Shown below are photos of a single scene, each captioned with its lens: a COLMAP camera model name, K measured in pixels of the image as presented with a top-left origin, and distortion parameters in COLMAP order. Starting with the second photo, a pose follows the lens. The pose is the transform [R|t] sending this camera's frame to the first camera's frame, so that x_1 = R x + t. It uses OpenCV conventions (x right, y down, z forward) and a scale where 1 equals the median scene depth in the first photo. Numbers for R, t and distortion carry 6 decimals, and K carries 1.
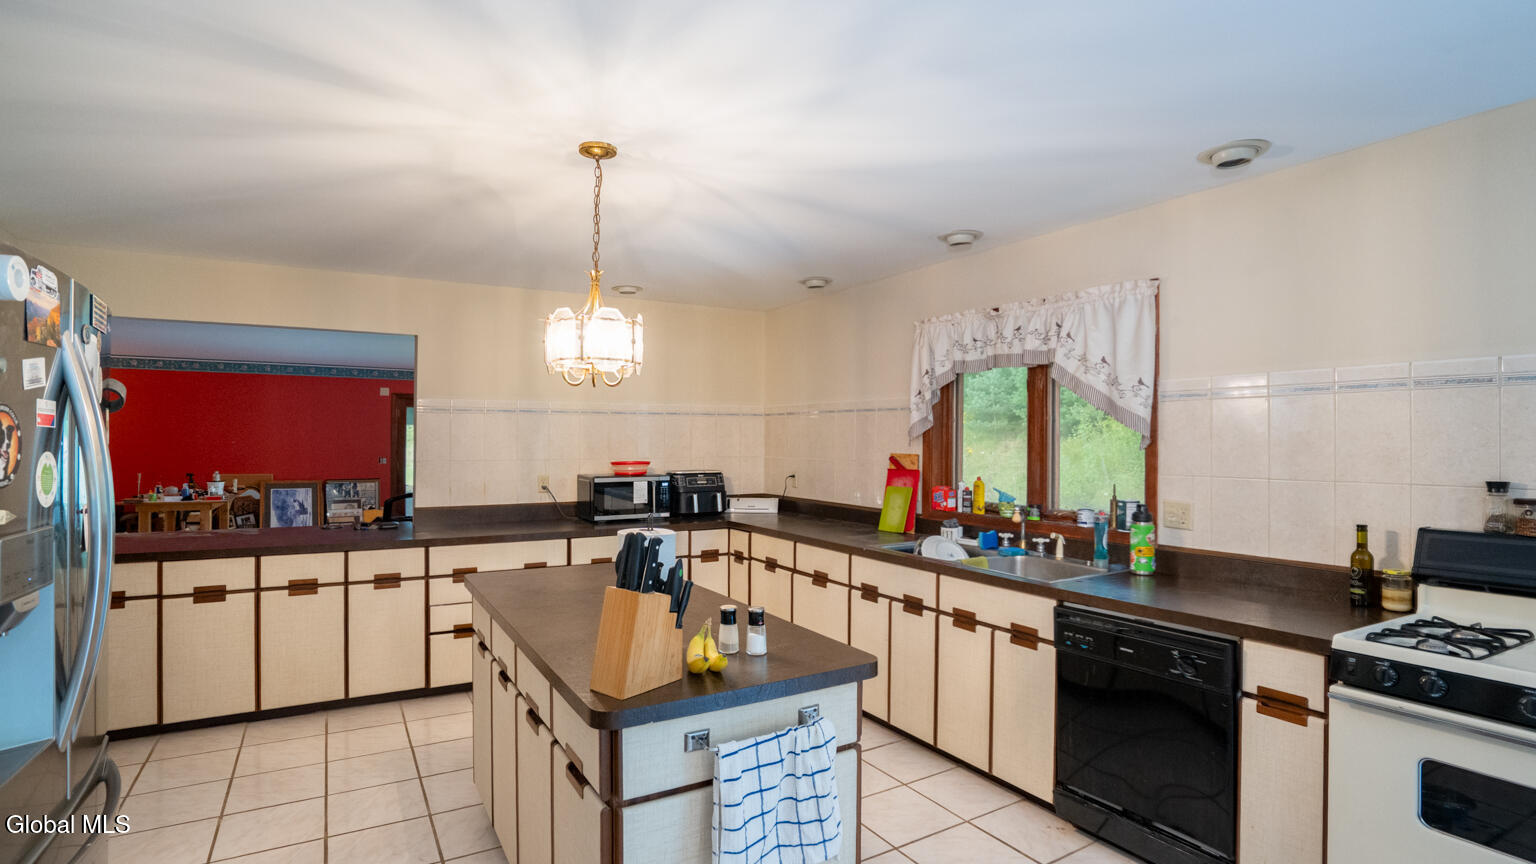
lens RADIAL K [[721.8, 0, 743.5], [0, 721.8, 437.0], [0, 0, 1]] dist [-0.001034, 0.000180]
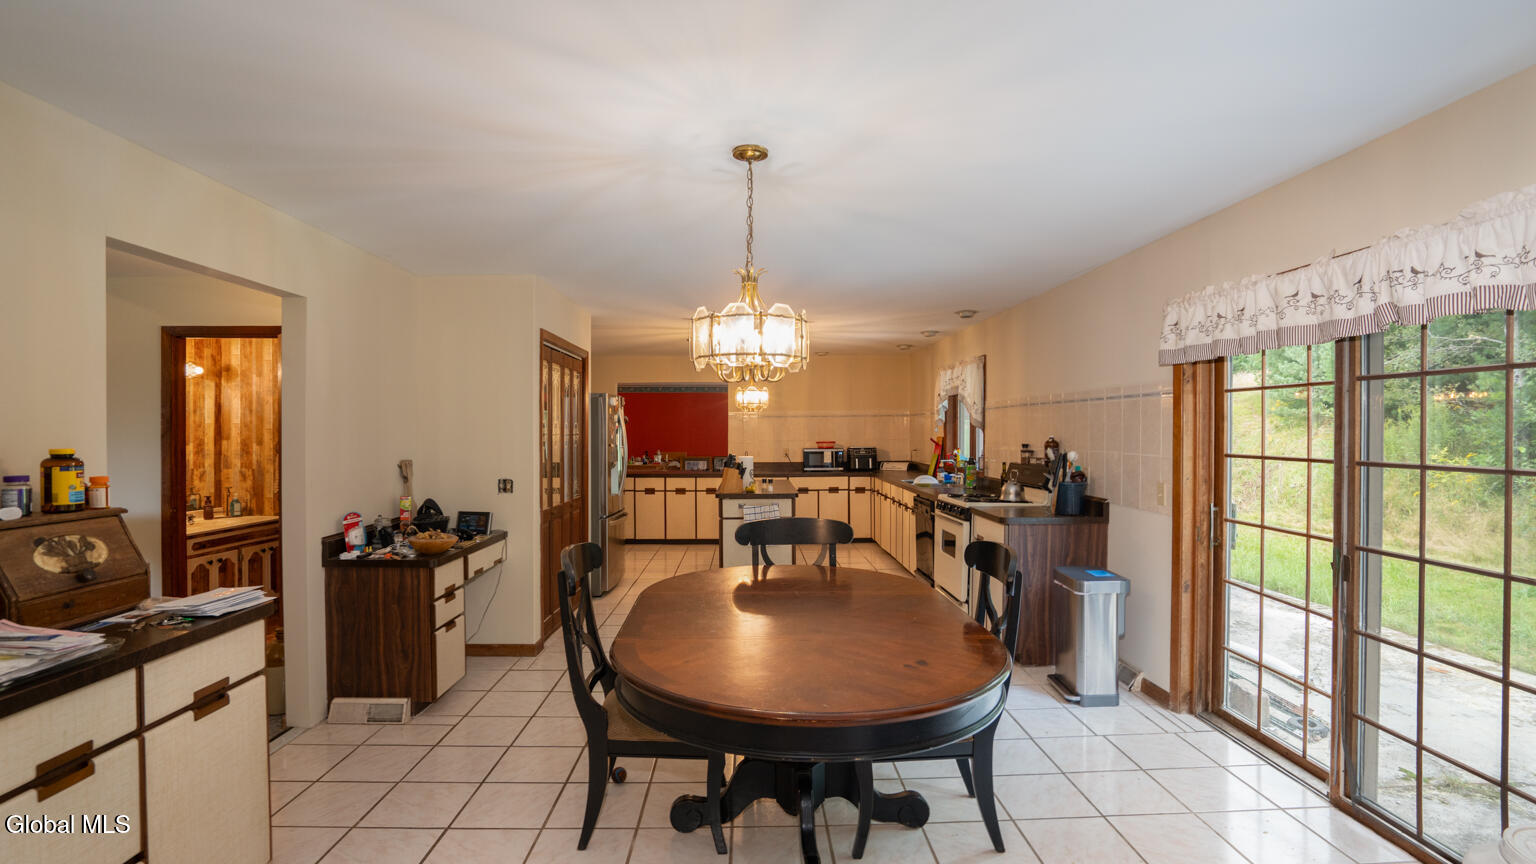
lens RADIAL K [[721.8, 0, 743.5], [0, 721.8, 437.0], [0, 0, 1]] dist [-0.001034, 0.000180]
pose [[0.864477, -0.003349, -0.502661, 0.644105], [0.009253, 0.999914, 0.009251, 0.001866], [0.502587, -0.012648, 0.864434, -0.806130]]
